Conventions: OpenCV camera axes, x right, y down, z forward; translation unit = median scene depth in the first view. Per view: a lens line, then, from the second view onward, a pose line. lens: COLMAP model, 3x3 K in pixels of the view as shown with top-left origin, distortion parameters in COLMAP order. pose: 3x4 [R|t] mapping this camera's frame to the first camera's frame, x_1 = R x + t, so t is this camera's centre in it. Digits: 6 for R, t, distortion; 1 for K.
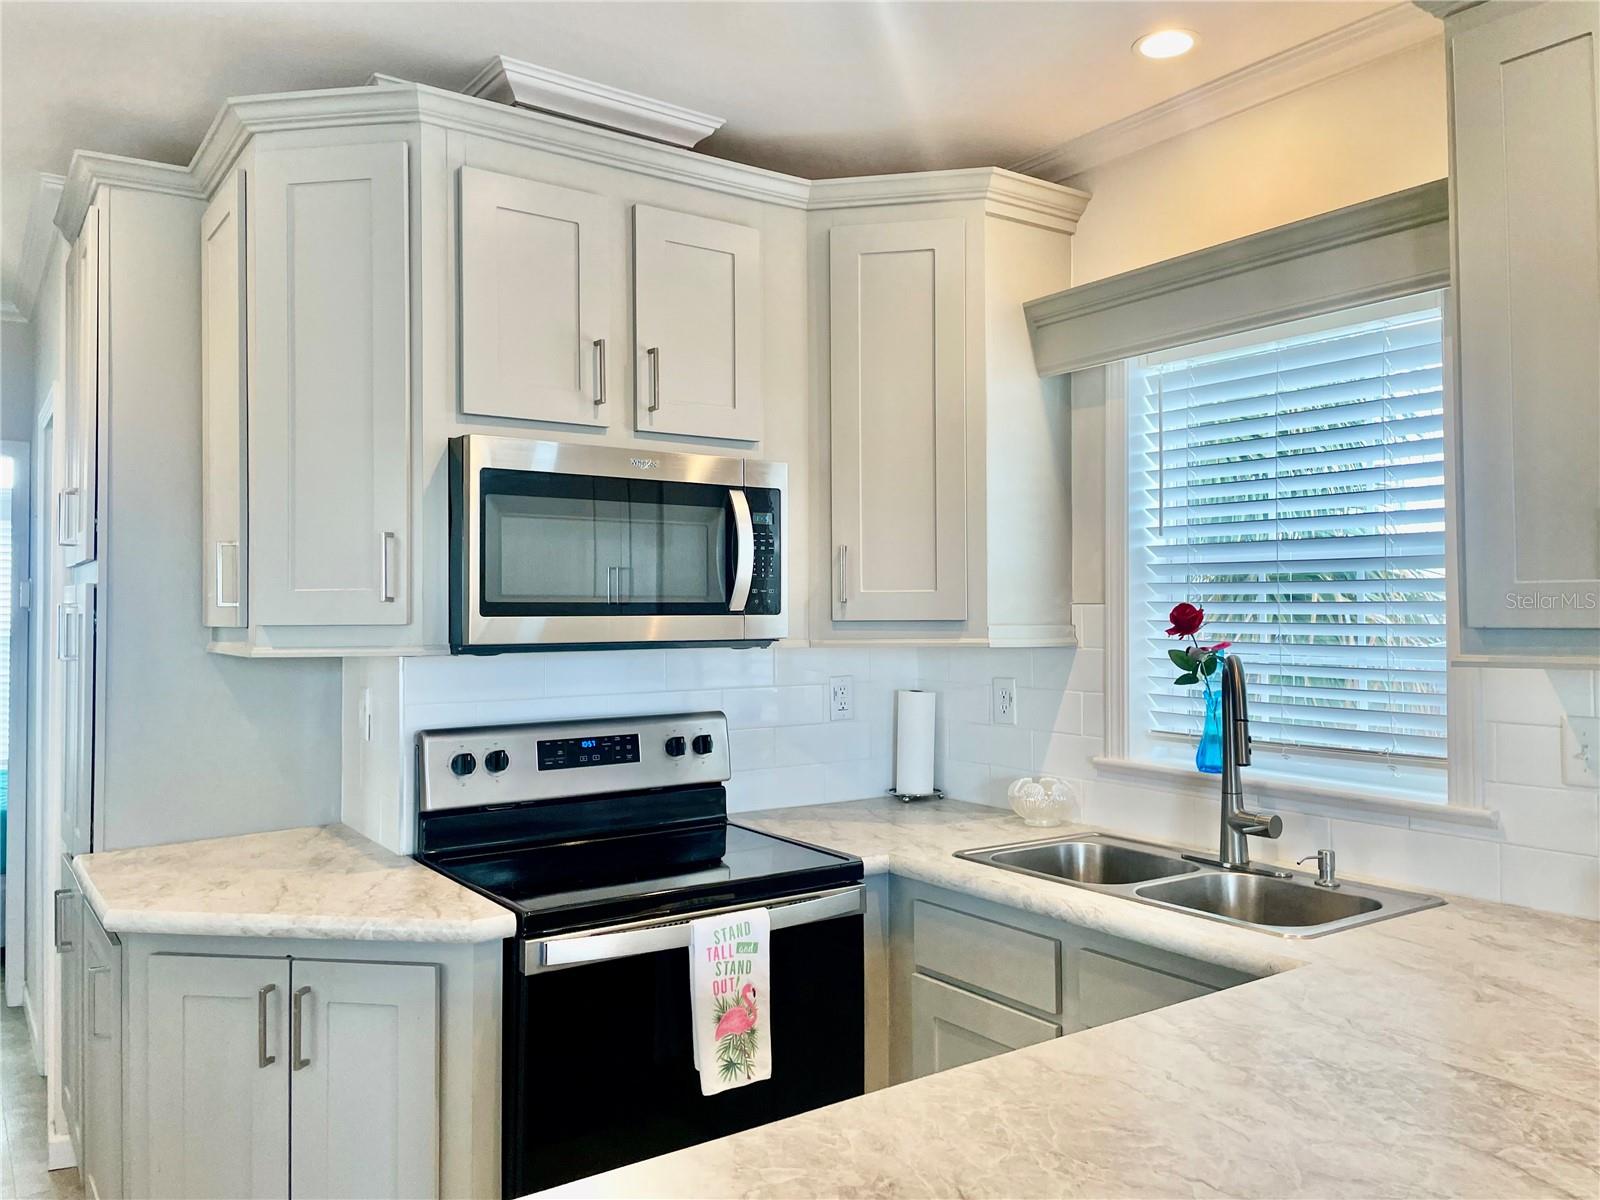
lens RADIAL K [[1226.3, 0, 822.4], [0, 1226.3, 567.1], [0, 0, 1]] dist [0.070337, -0.085059]
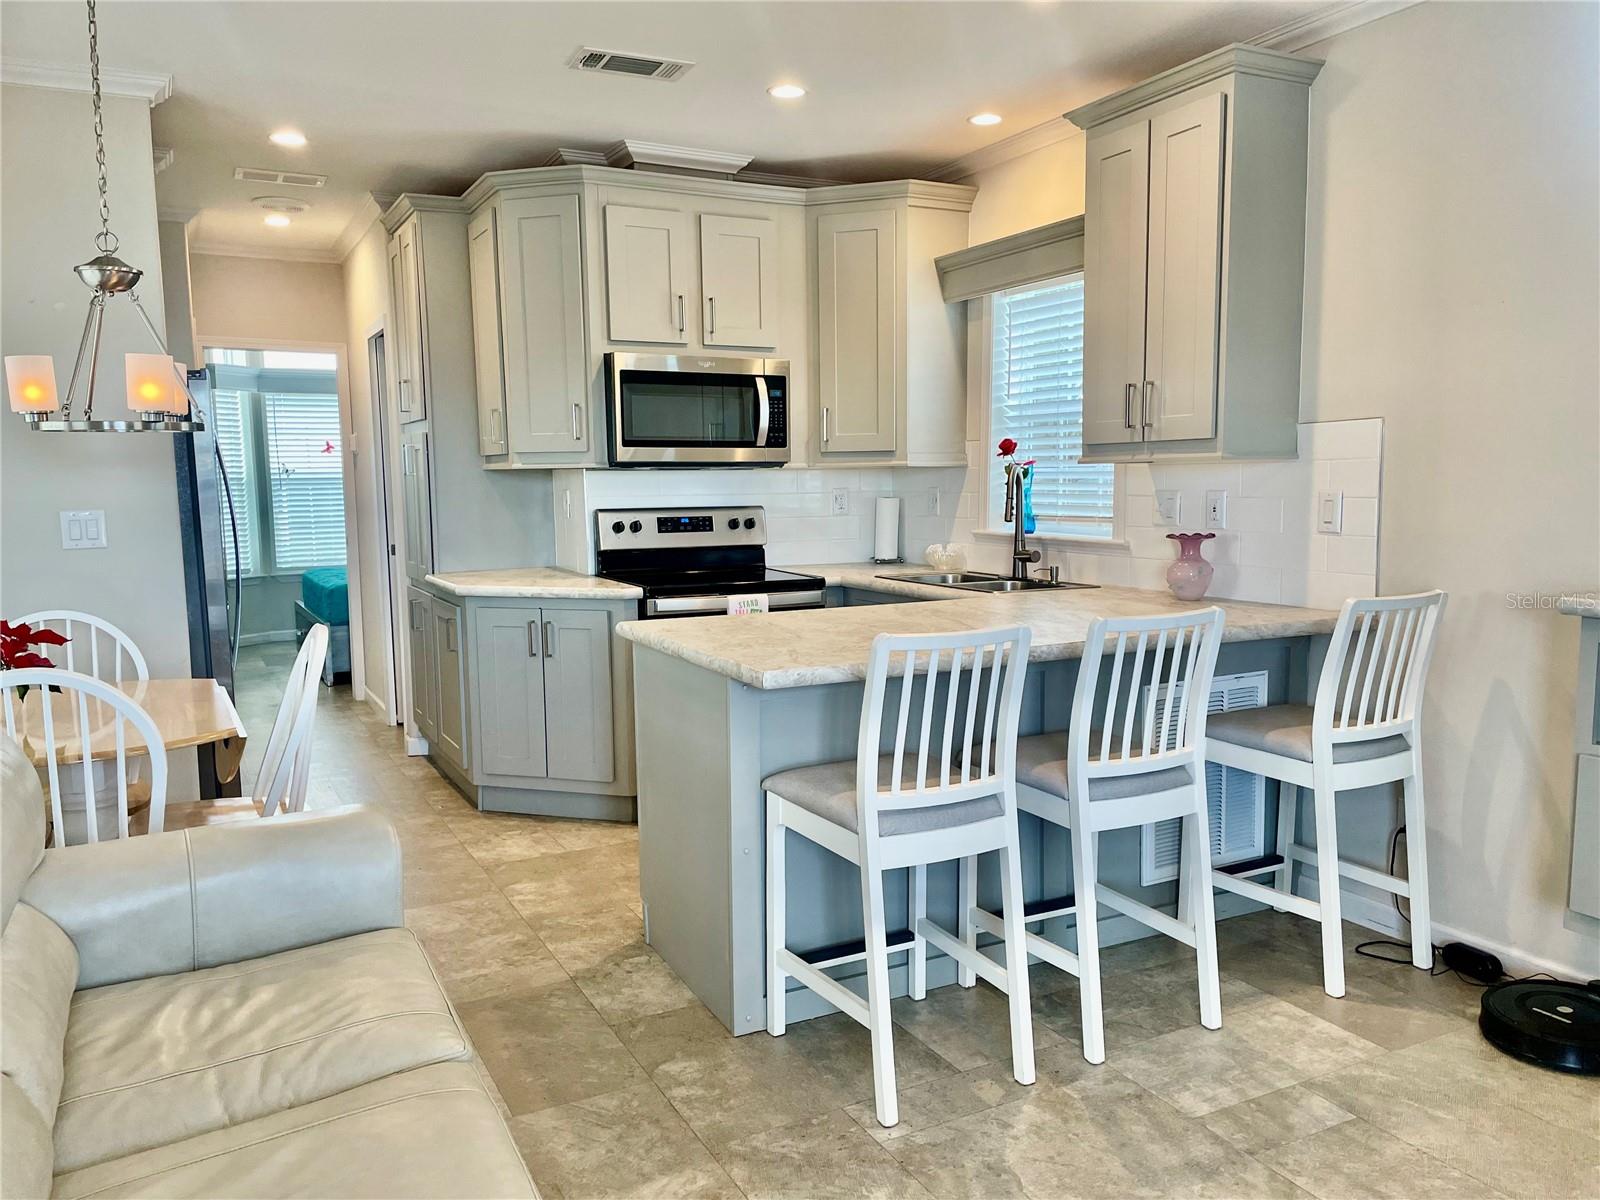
lens RADIAL K [[1226.3, 0, 804.4], [0, 1226.3, 613.9], [0, 0, 1]] dist [0.070337, -0.085059]
pose [[0.988708, 0.012112, -0.149364, 0.269282], [0.009990, 0.989184, 0.146342, 0.017173], [0.149521, -0.146182, 0.977893, -0.805411]]
